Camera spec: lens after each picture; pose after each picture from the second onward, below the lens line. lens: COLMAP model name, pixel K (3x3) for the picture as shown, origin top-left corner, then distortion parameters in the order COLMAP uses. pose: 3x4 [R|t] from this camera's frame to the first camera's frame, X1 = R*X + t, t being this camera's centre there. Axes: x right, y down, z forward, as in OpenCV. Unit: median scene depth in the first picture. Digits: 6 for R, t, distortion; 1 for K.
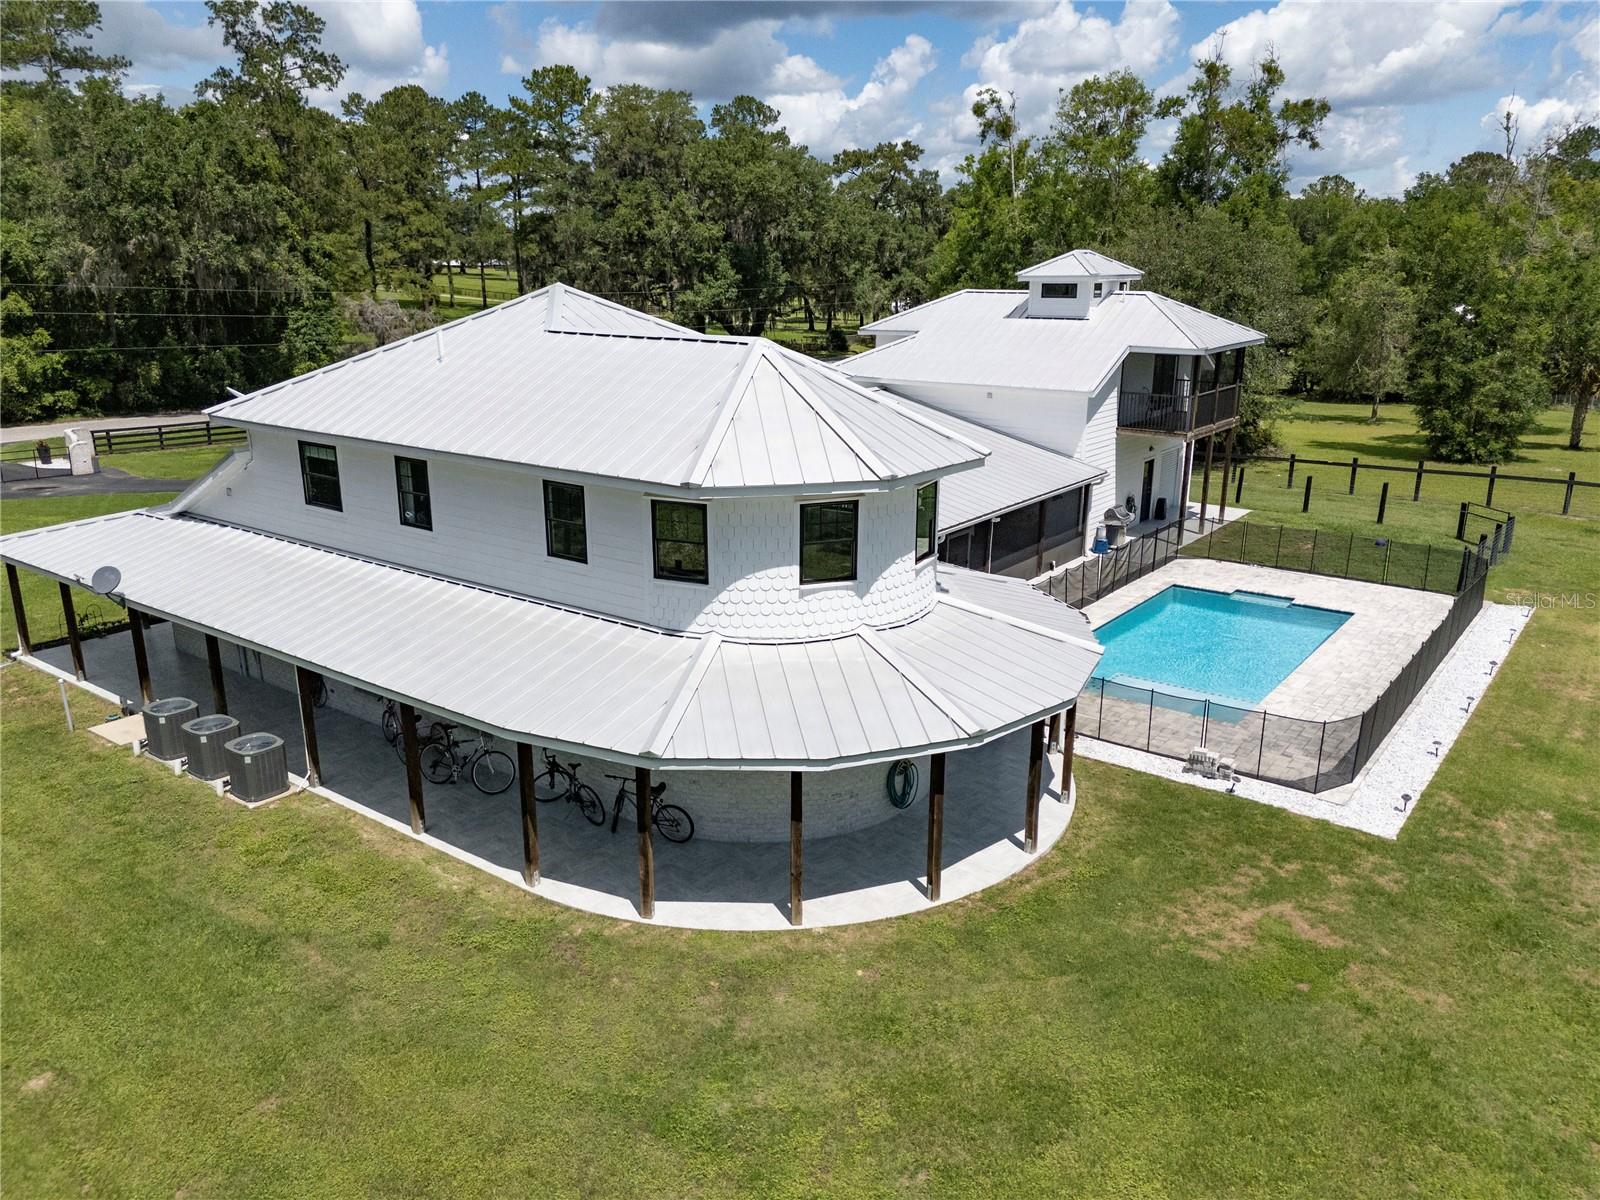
lens RADIAL K [[1181.3, 0, 802.9], [0, 1181.3, 602.5], [0, 0, 1]] dist [0.071358, -0.056285]
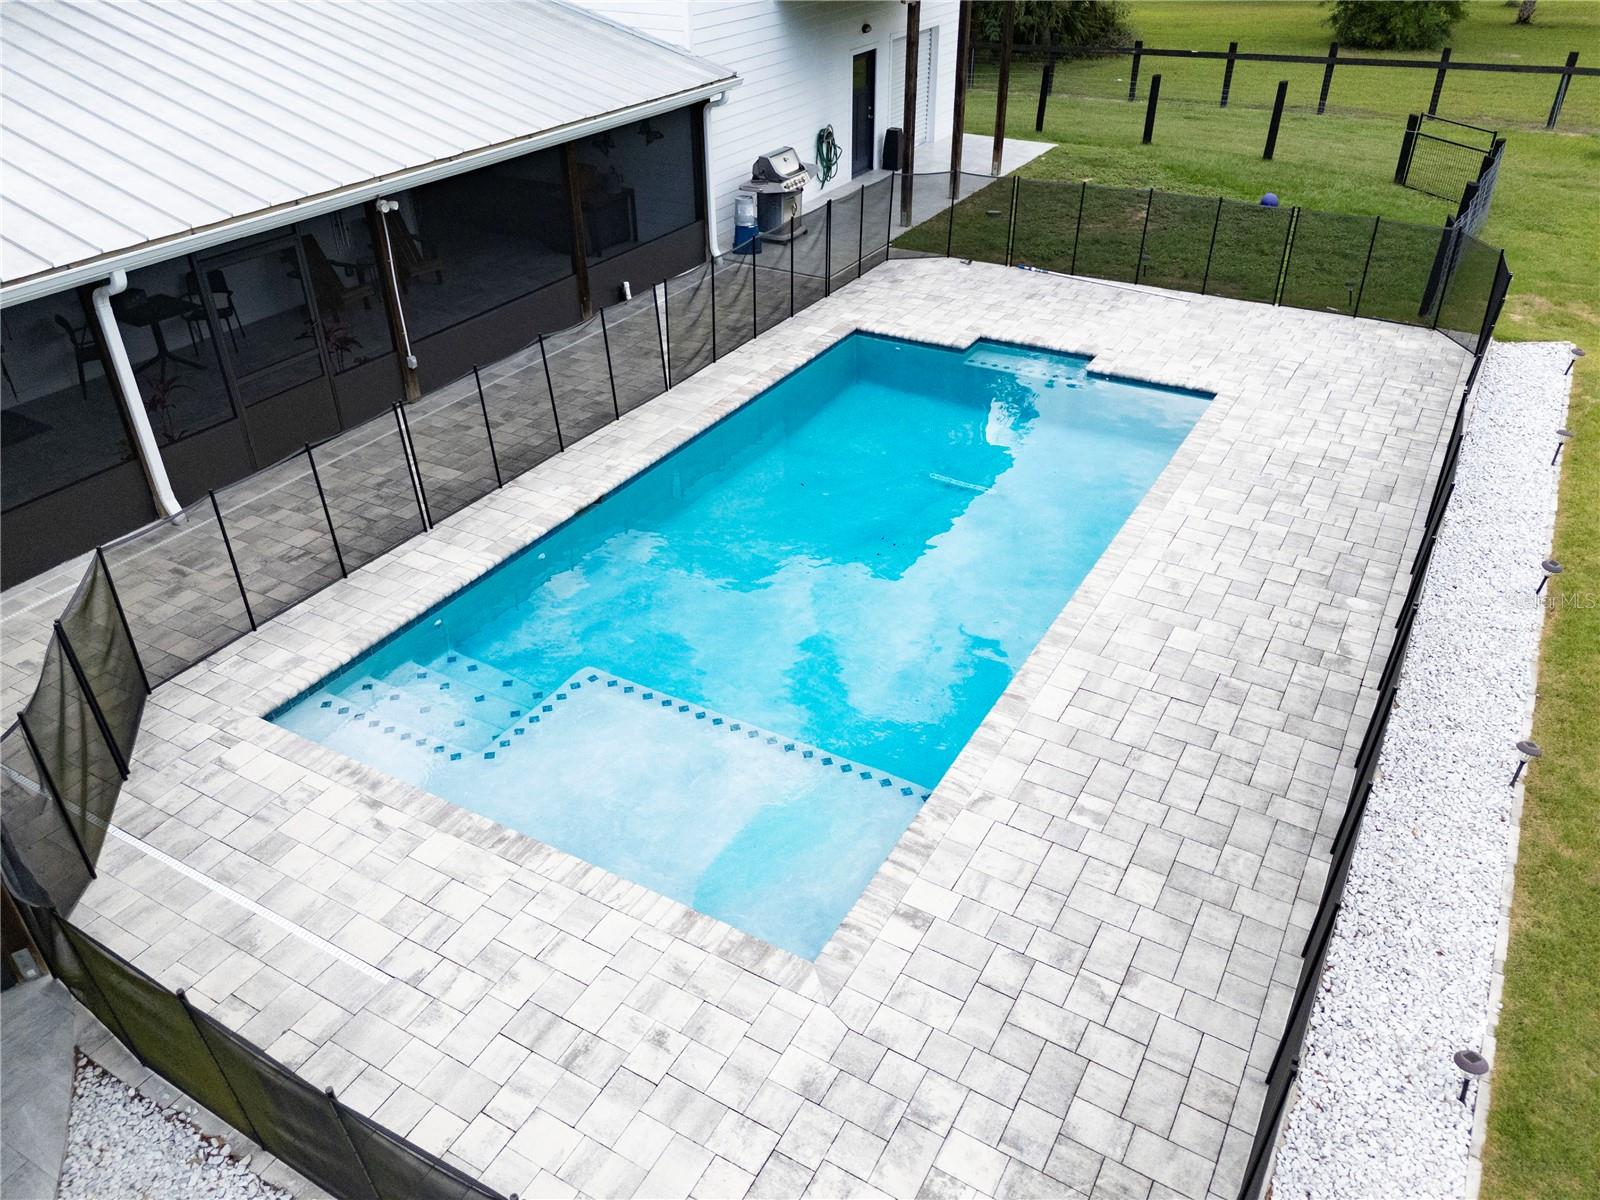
lens RADIAL K [[1181.3, 0, 802.9], [0, 1181.3, 602.5], [0, 0, 1]] dist [0.071358, -0.056285]
pose [[0.992723, -0.075409, 0.093887, 0.200429], [0.045623, 0.957052, 0.286303, -0.039690], [-0.111444, -0.279936, 0.953528, 0.438663]]
